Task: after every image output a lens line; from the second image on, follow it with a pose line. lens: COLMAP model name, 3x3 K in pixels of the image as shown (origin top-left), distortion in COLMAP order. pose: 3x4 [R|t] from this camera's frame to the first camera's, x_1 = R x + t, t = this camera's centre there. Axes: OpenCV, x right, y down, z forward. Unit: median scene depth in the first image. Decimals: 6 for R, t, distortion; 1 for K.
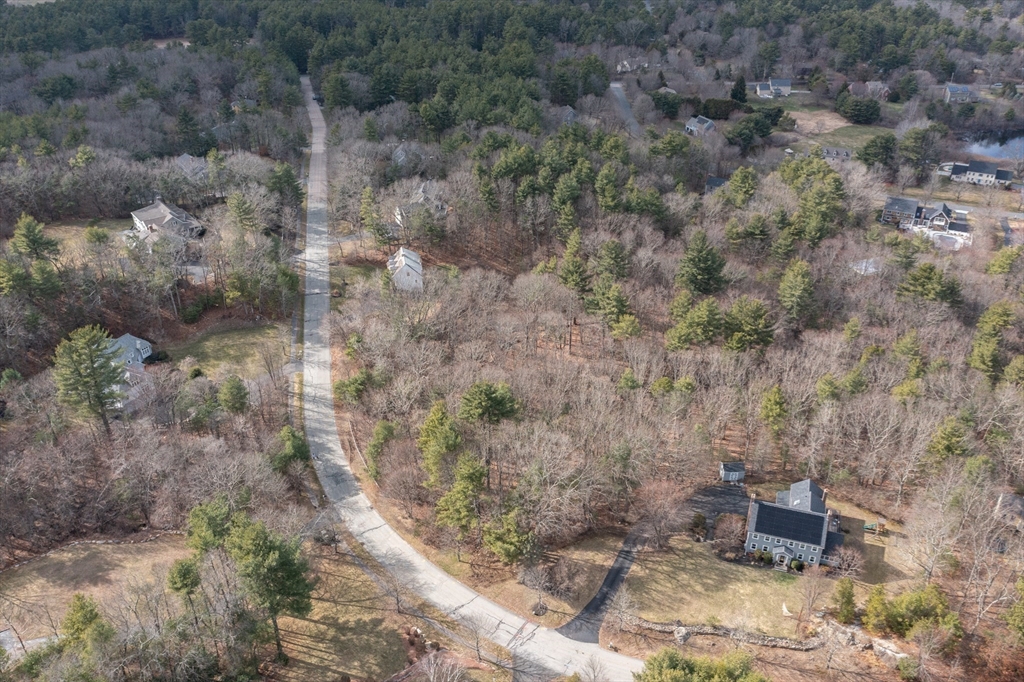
lens RADIAL K [[802.4, 0, 511.1], [0, 802.4, 335.1], [0, 0, 1]] dist [-0.011587, -0.001895]
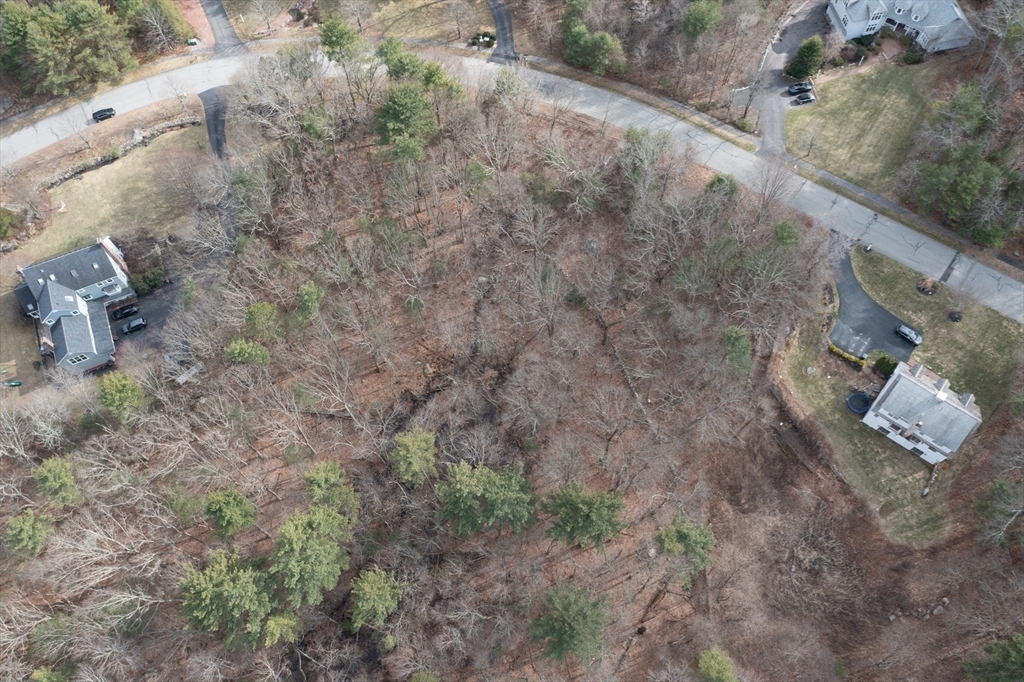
lens RADIAL K [[802.4, 0, 511.1], [0, 802.4, 335.1], [0, 0, 1]] dist [-0.011587, -0.001895]
pose [[-0.744482, 0.621066, -0.244997, 0.166380], [-0.300771, 0.015623, 0.953568, -0.532669], [0.596057, 0.783603, 0.175168, 0.817523]]
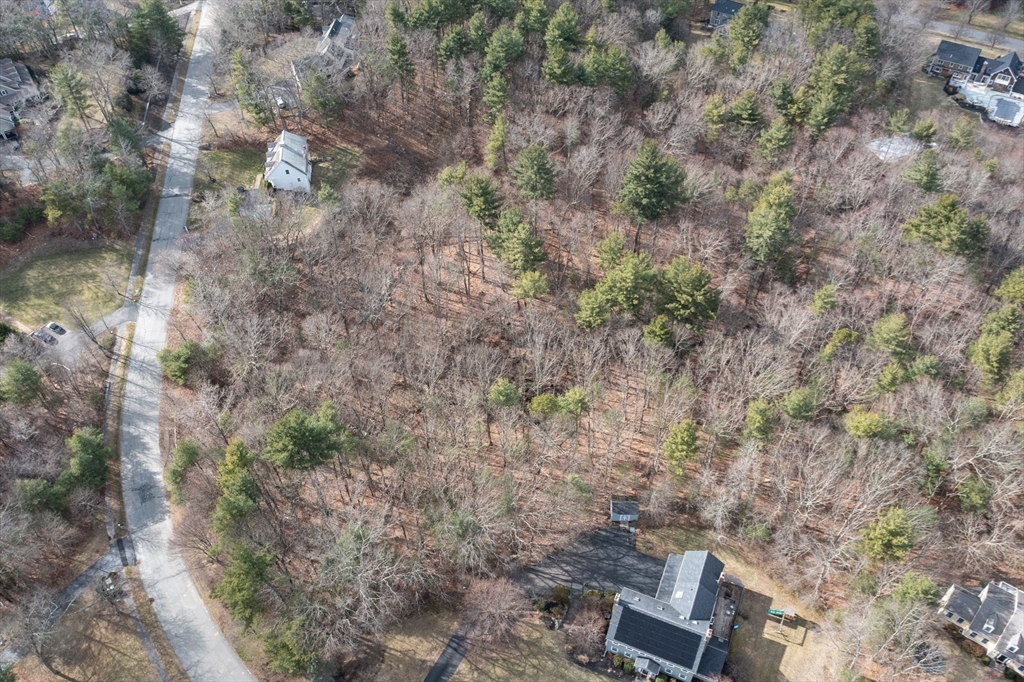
lens RADIAL K [[802.4, 0, 511.1], [0, 802.4, 335.1], [0, 0, 1]] dist [-0.011587, -0.001895]
pose [[0.997795, 0.042687, -0.050815, 0.155562], [-0.024855, 0.950322, 0.310275, -0.191846], [0.061536, -0.308328, 0.949288, 0.226241]]
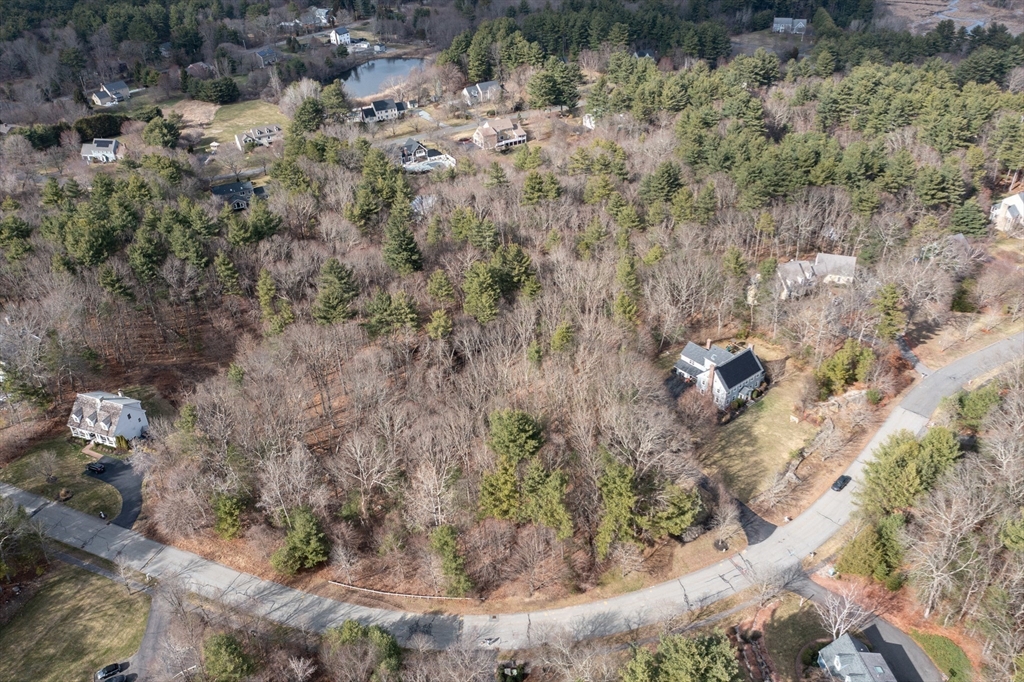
lens RADIAL K [[802.4, 0, 511.1], [0, 802.4, 335.1], [0, 0, 1]] dist [-0.011587, -0.001895]
pose [[0.530502, -0.453906, 0.715917, -0.471270], [0.442840, 0.868547, 0.222528, -0.162087], [-0.722814, 0.198985, 0.661773, 0.285473]]
